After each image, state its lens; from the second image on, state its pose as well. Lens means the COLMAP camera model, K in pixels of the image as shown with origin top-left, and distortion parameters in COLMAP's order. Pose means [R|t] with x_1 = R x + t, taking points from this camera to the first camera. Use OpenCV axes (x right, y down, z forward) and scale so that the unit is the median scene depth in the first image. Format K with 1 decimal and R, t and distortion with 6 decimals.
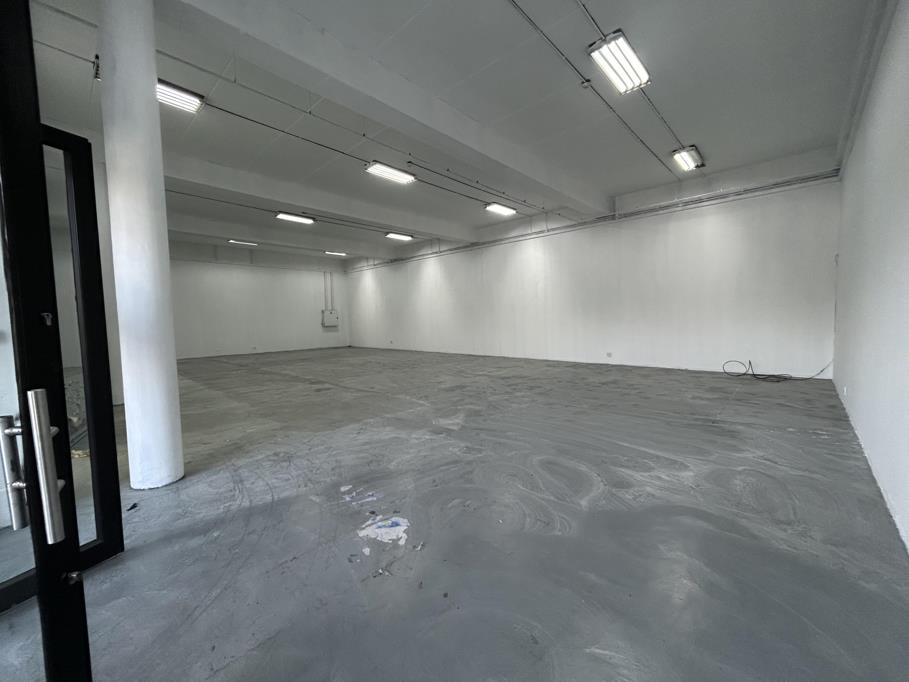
lens RADIAL K [[364.8, 0, 453.8], [0, 364.8, 342.7], [0, 0, 1]] dist [0.001789, 0.000611]
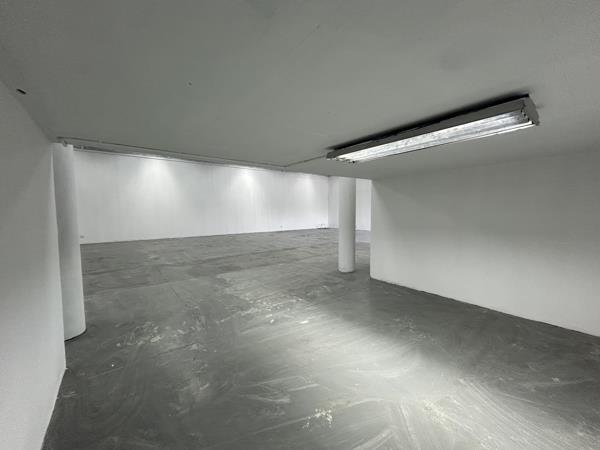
lens RADIAL K [[240.8, 0, 298.7], [0, 240.8, 224.8], [0, 0, 1]] dist [0.001789, 0.000611]
pose [[0.170690, -0.037235, 0.984621, -0.733137], [0.071325, 0.997131, 0.025343, -0.007952], [-0.982740, 0.065902, 0.172856, 0.412410]]
